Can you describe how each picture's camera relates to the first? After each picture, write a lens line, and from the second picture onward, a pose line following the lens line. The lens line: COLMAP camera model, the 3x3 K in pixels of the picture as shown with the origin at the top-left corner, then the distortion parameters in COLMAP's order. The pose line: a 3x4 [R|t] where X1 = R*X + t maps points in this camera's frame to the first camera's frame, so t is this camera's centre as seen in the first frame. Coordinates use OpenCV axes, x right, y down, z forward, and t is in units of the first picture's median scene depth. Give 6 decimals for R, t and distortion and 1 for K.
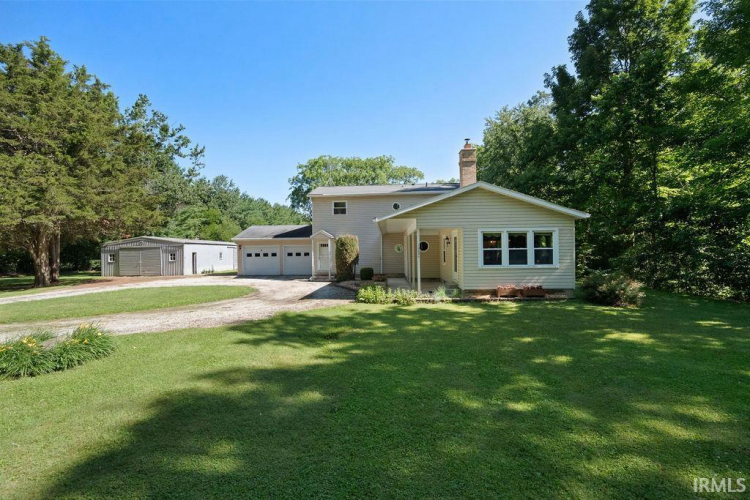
lens RADIAL K [[338.7, 0, 373.6], [0, 338.7, 247.9], [0, 0, 1]] dist [0.003184, 0.000284]
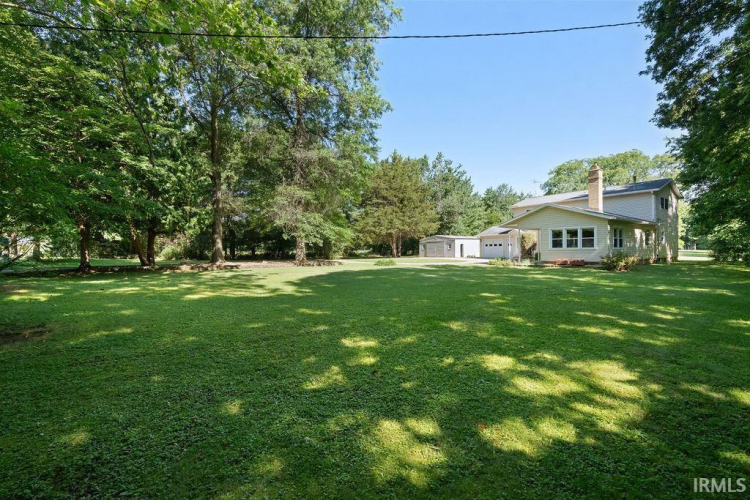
lens RADIAL K [[338.7, 0, 373.6], [0, 338.7, 247.9], [0, 0, 1]] dist [0.003184, 0.000284]
pose [[0.634528, 0.000995, -0.772899, 0.696508], [0.012623, 0.999852, 0.011651, 0.010714], [0.772797, -0.017149, 0.634422, -0.564597]]
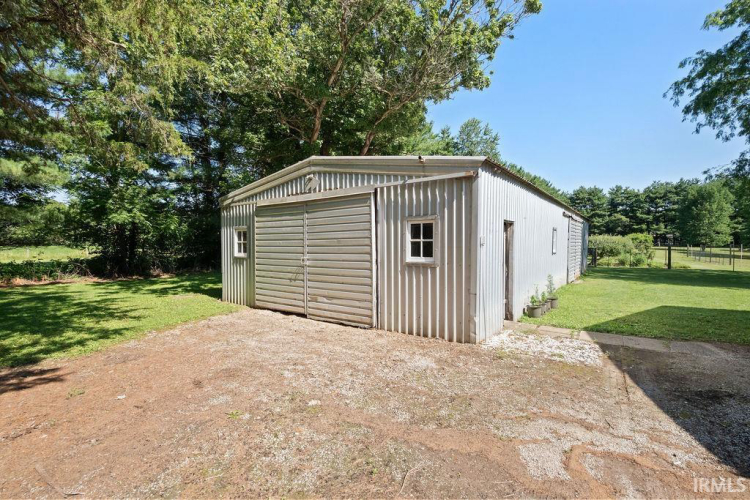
lens RADIAL K [[338.7, 0, 373.6], [0, 338.7, 247.9], [0, 0, 1]] dist [0.003184, 0.000284]
pose [[0.801073, 0.022171, -0.598155, -0.678349], [0.009373, 0.998727, 0.049571, 0.027795], [0.598493, -0.045316, 0.799846, 1.126781]]
